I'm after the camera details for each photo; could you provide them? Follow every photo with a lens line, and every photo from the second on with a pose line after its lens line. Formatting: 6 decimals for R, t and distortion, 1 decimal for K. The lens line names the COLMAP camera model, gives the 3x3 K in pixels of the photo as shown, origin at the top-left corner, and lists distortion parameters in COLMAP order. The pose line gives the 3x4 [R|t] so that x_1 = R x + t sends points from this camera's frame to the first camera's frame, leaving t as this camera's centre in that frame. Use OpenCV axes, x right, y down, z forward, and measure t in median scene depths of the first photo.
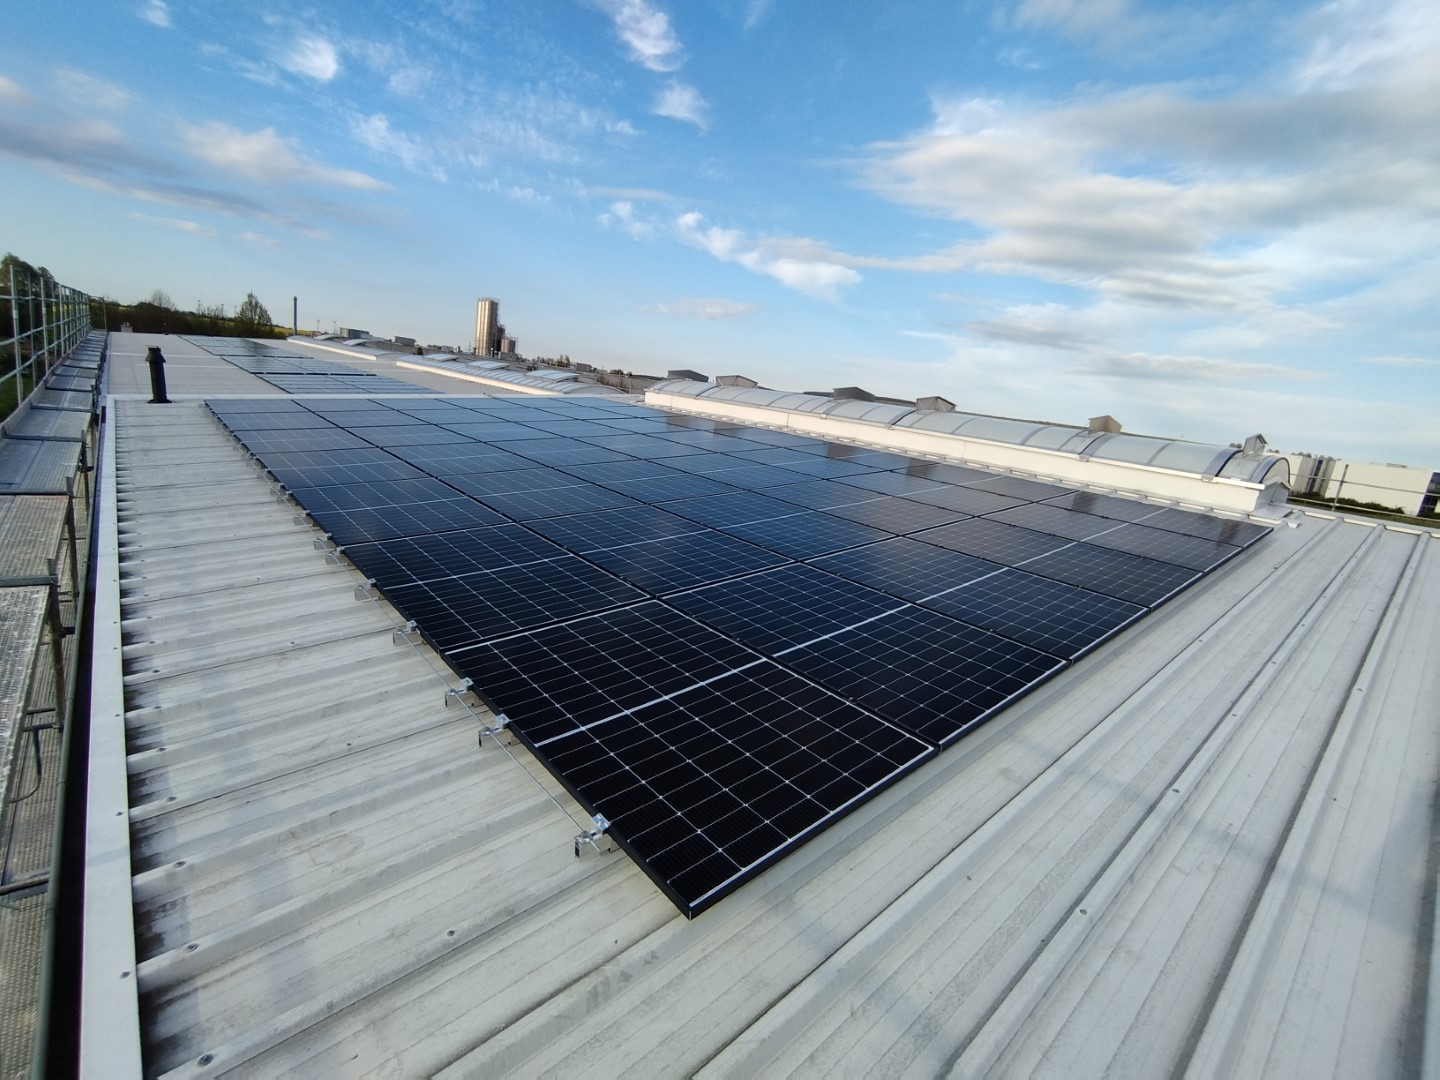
lens RADIAL K [[673.5, 0, 716.9], [0, 673.5, 537.7], [0, 0, 1]] dist [-0.012476, 0.003682]
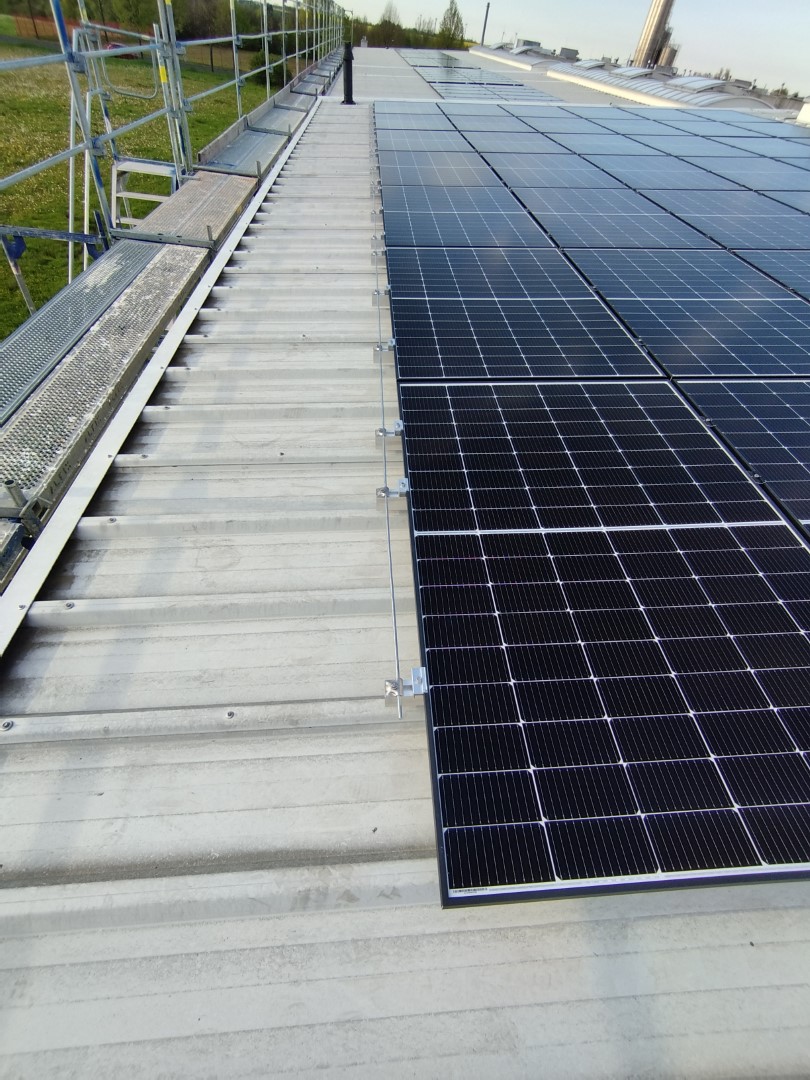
lens RADIAL K [[505.1, 0, 406.1], [0, 505.1, 540.9], [0, 0, 1]] dist [-0.012476, 0.003682]
pose [[0.795025, 0.406572, -0.450150, 0.005305], [-0.148051, 0.849734, 0.505997, 0.001065], [0.588232, -0.335635, 0.735753, 0.408023]]
